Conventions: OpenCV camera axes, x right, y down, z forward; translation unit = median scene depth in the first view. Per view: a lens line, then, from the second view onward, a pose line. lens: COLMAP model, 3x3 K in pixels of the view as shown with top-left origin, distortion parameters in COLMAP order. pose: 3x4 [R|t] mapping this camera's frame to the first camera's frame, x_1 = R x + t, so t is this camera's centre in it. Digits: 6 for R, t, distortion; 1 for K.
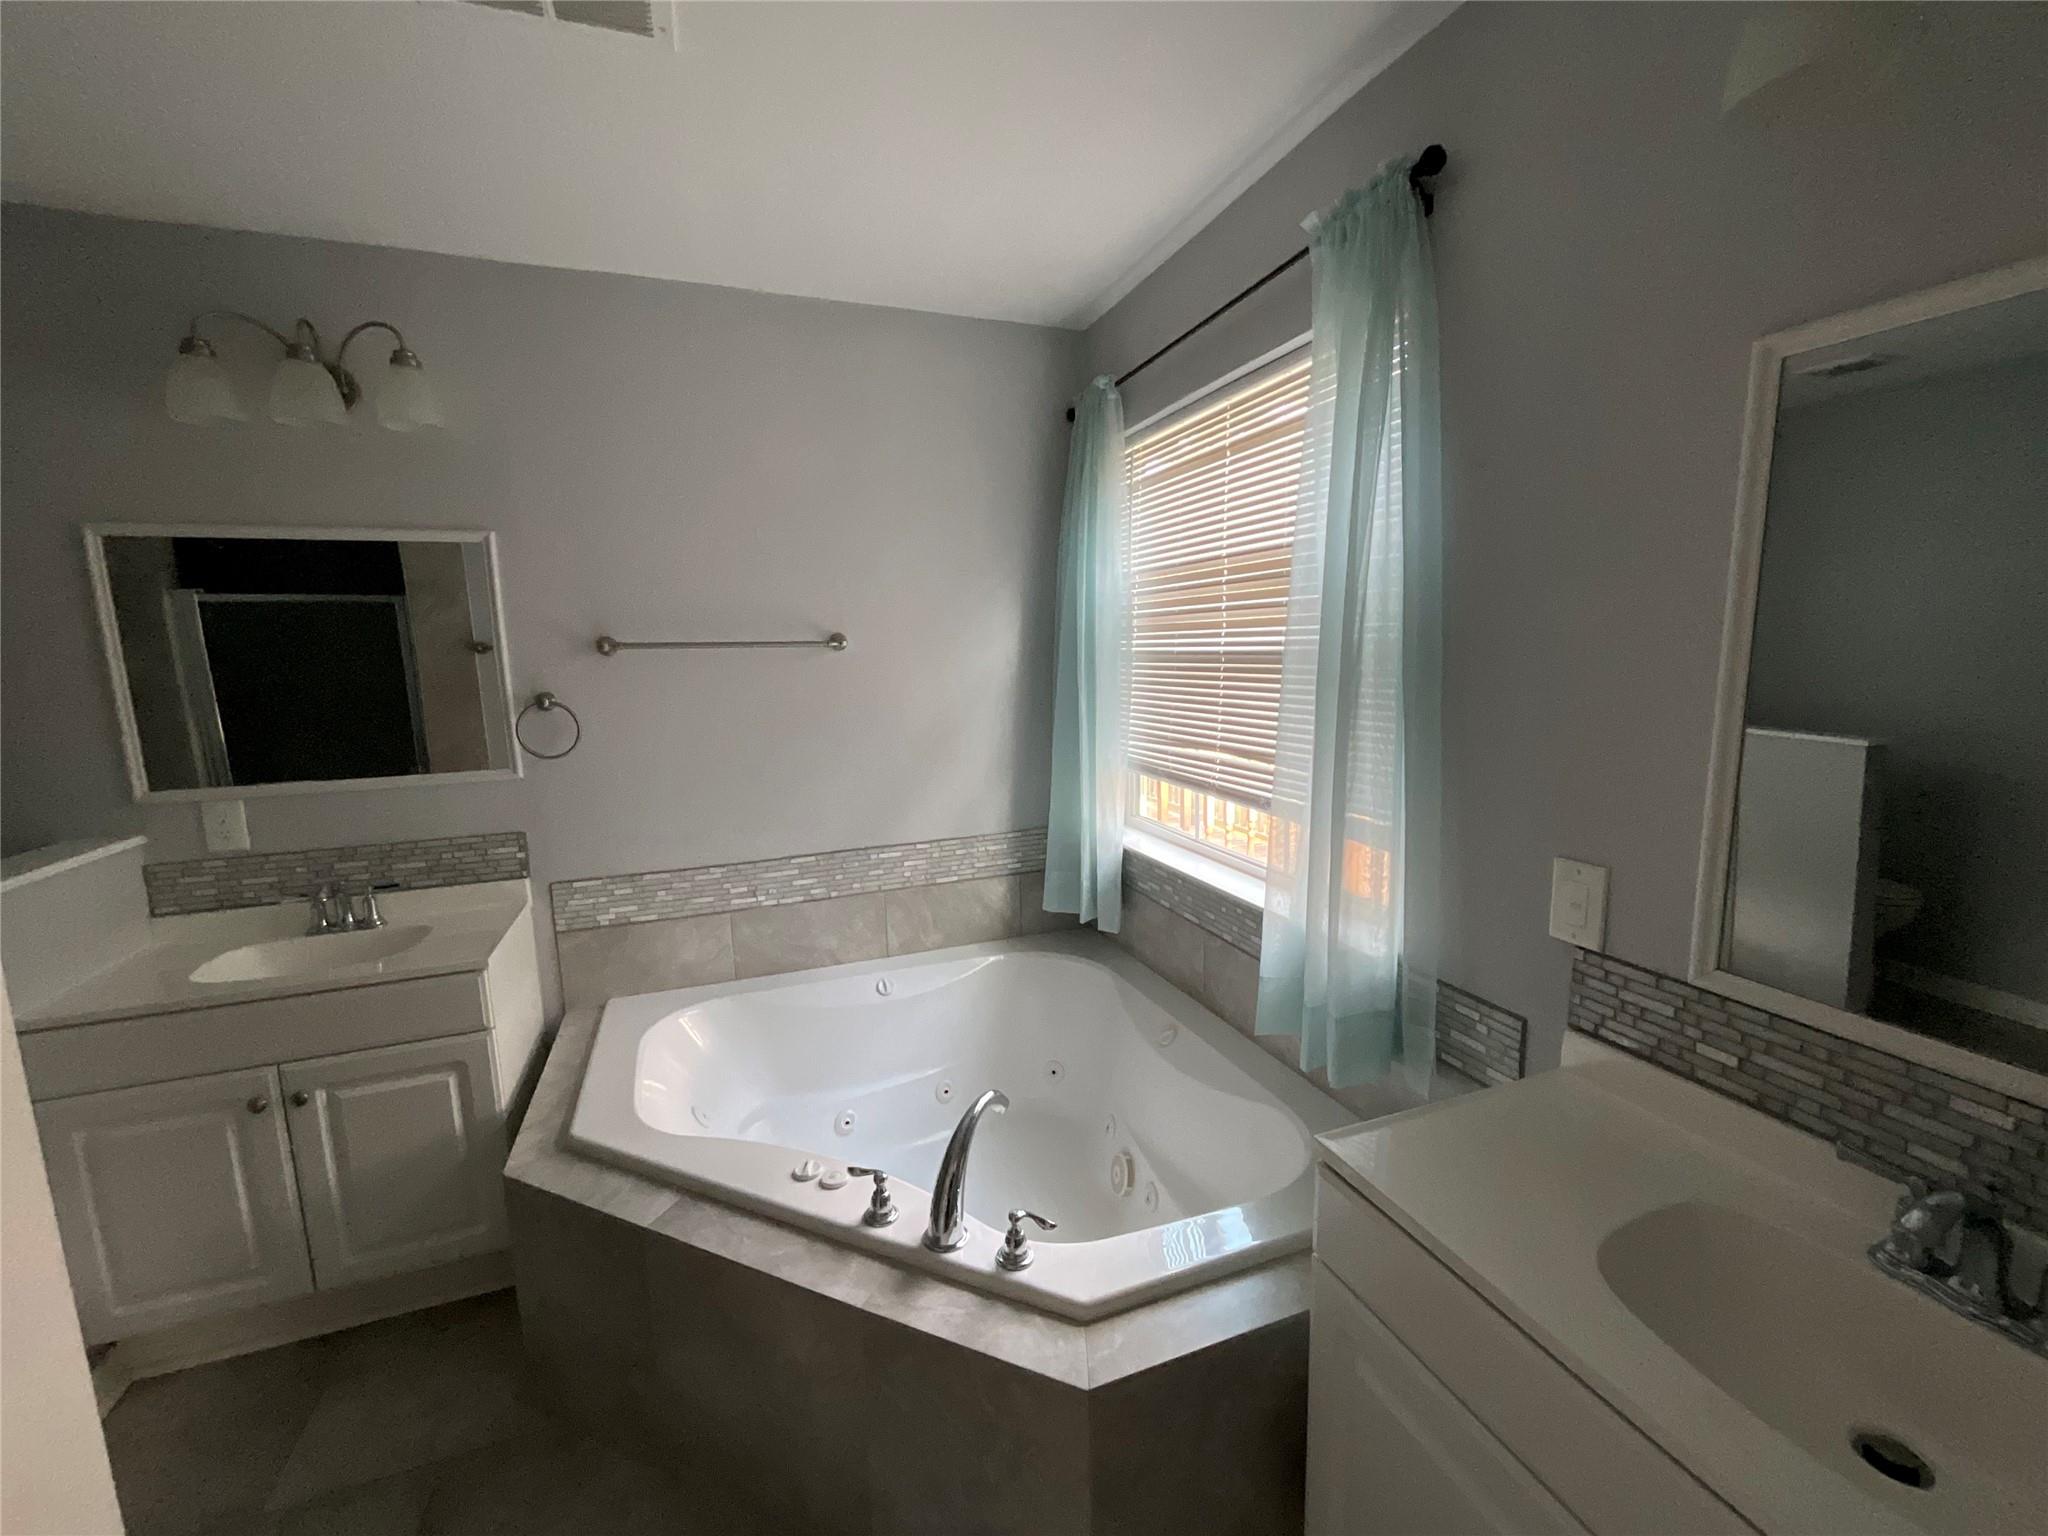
lens RADIAL K [[832.6, 0, 1023.5], [0, 832.6, 773.9], [0, 0, 1]] dist [0.001504, -0.000810]
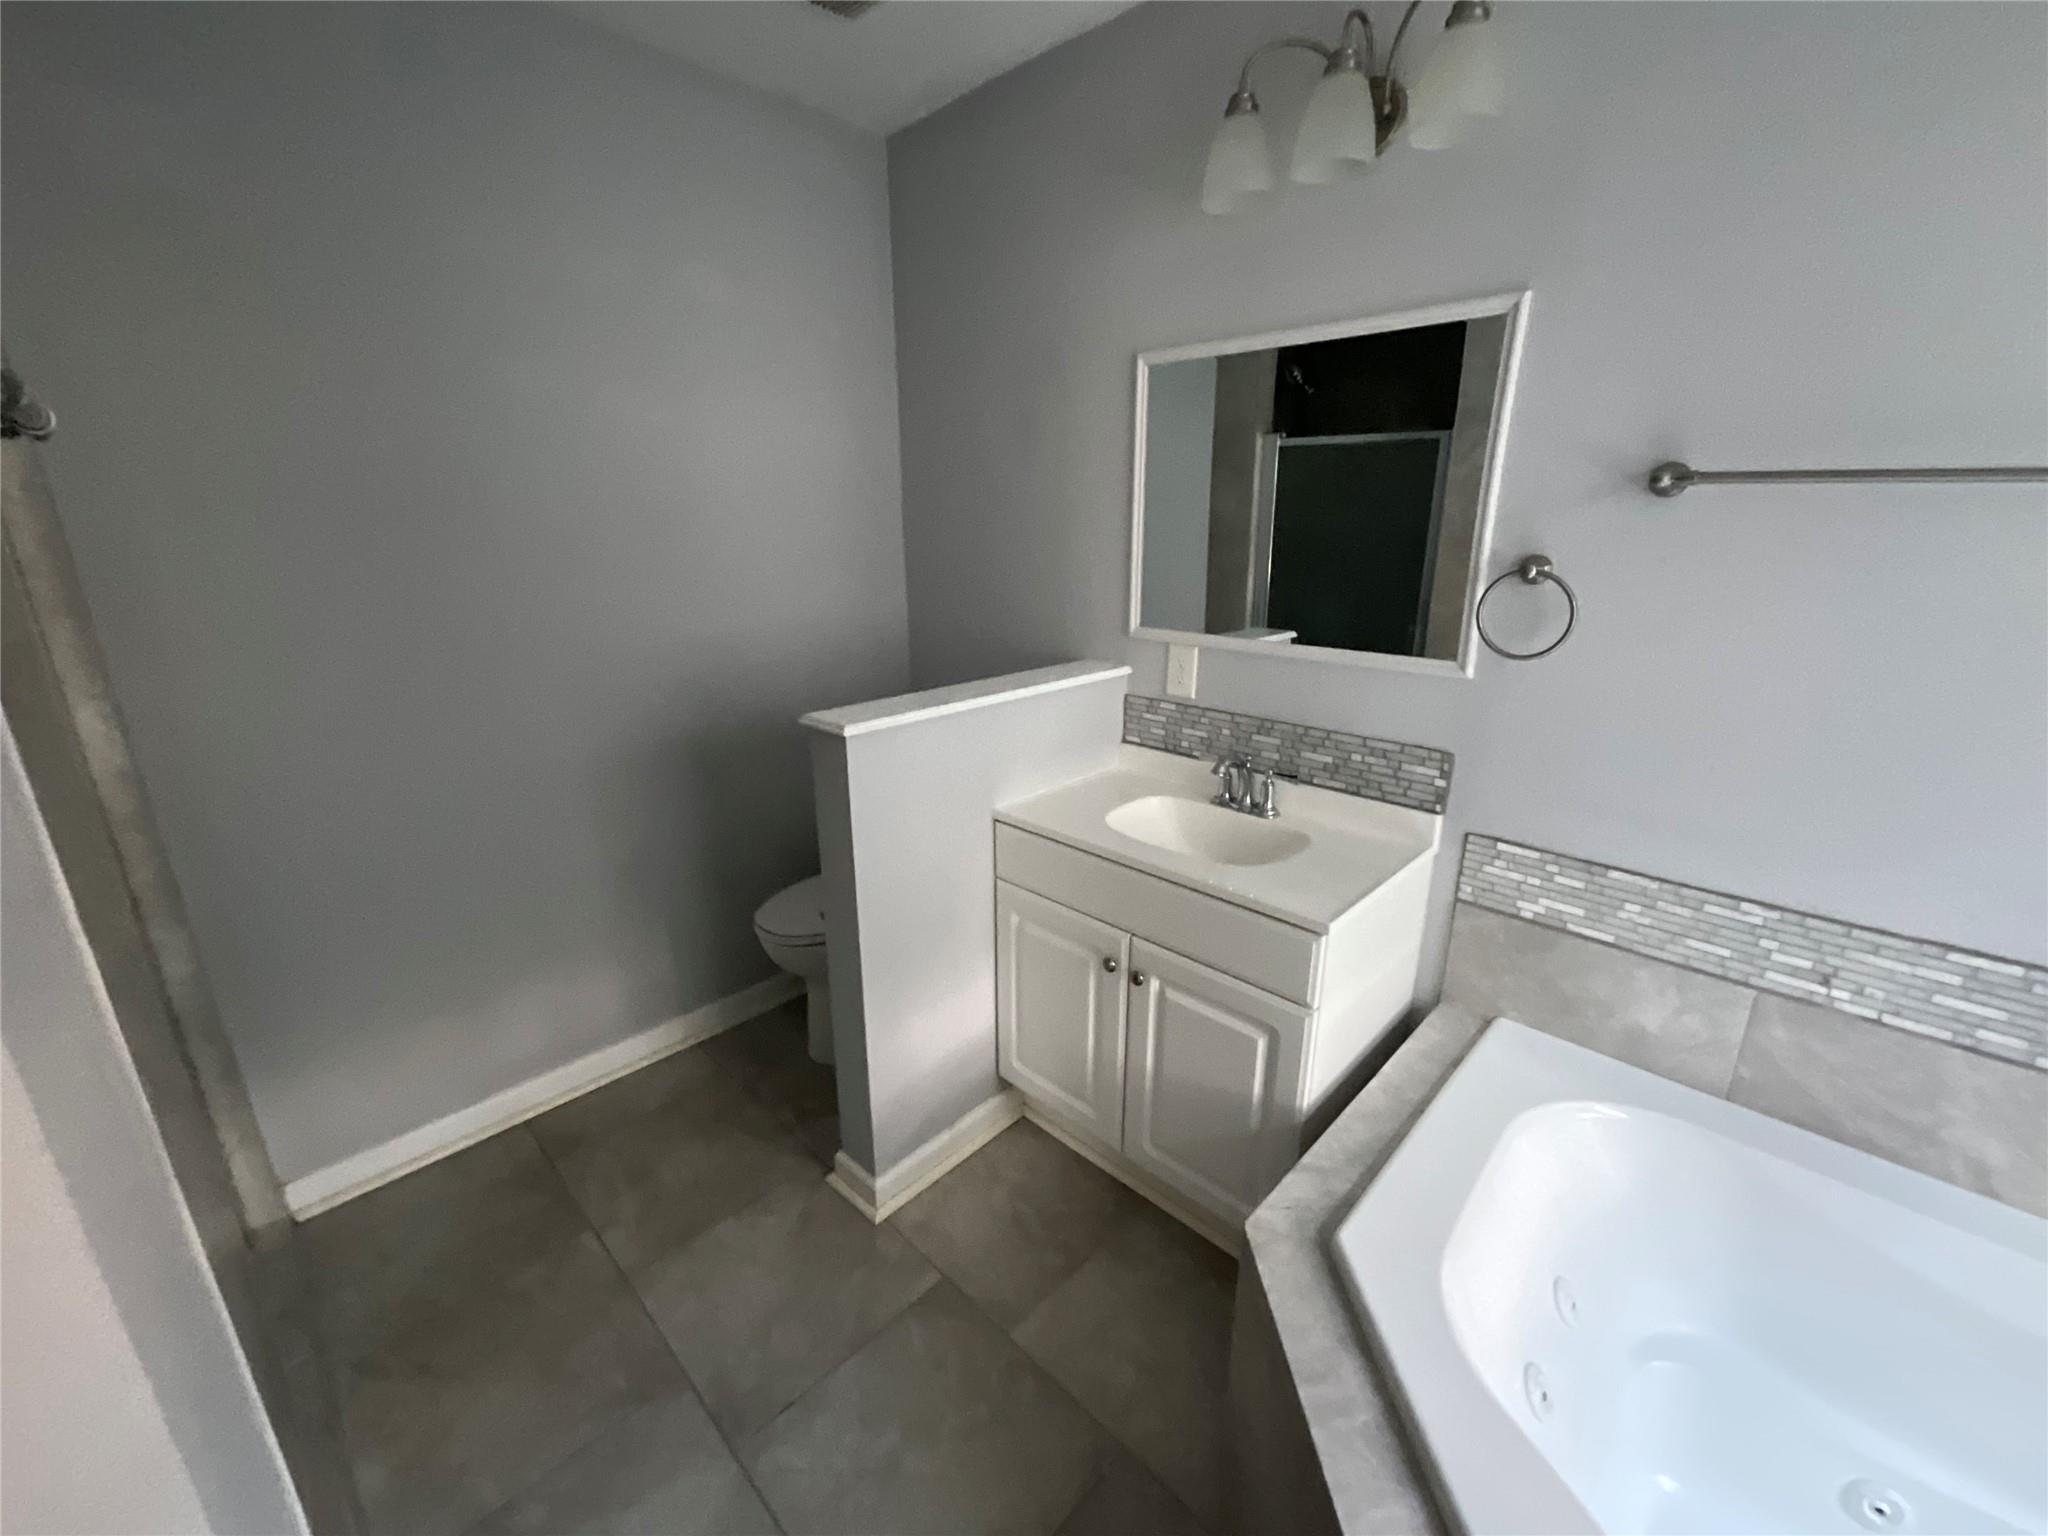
lens RADIAL K [[826.4, 0, 1031.9], [0, 826.4, 766.5], [0, 0, 1]] dist [0.015494, -0.007308]
pose [[0.430229, 0.286913, -0.855911, -0.143848], [-0.148619, 0.957721, 0.246337, -0.040644], [0.890402, 0.021223, 0.454680, 0.356274]]
